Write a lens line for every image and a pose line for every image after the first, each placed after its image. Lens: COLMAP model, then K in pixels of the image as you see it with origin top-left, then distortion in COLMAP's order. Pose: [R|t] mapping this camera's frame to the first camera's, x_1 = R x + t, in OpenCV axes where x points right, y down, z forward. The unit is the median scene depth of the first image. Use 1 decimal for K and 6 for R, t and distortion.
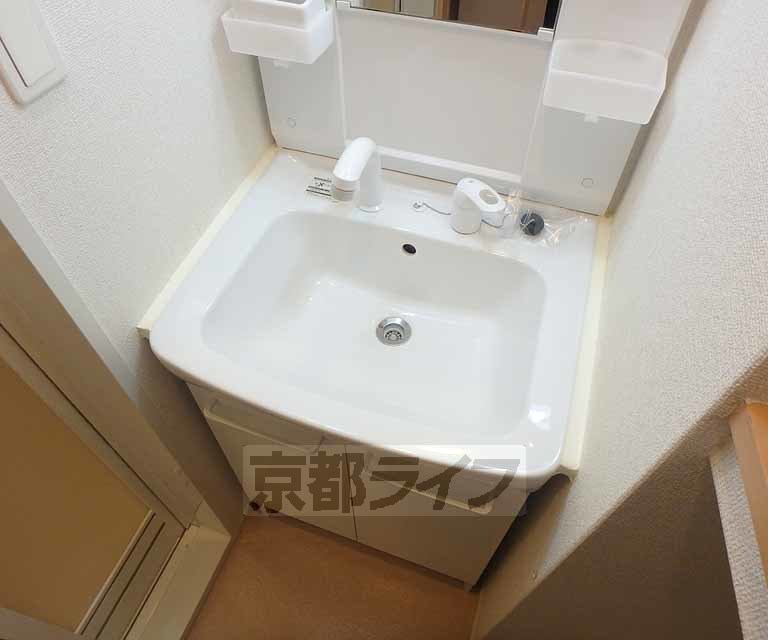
lens RADIAL K [[530.5, 0, 388.2], [0, 530.5, 317.2], [0, 0, 1]] dist [-0.037579, 0.005873]
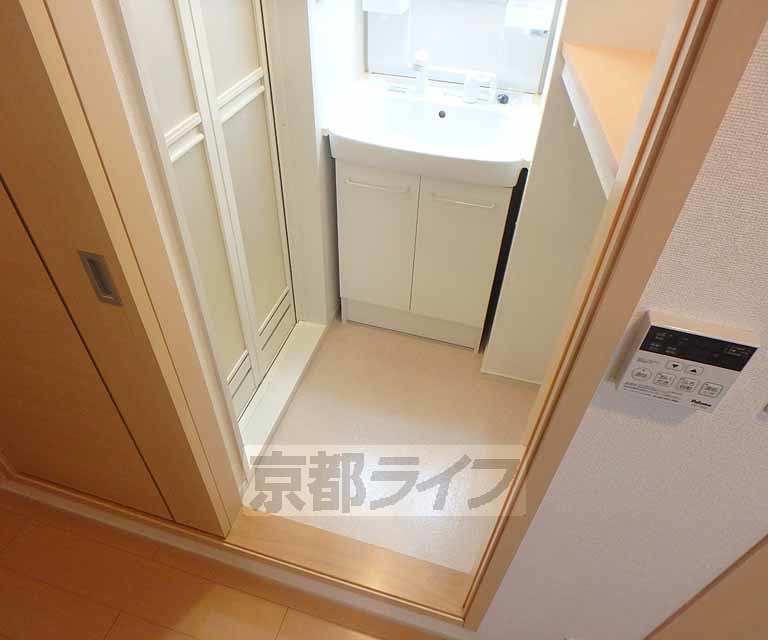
lens RADIAL K [[530.5, 0, 385.8], [0, 530.5, 317.7], [0, 0, 1]] dist [-0.037579, 0.005873]
pose [[0.997156, -0.030073, 0.069110, -0.337060], [0.039786, 0.988810, -0.143775, 0.920814], [-0.064013, 0.146116, 0.987194, -0.834693]]
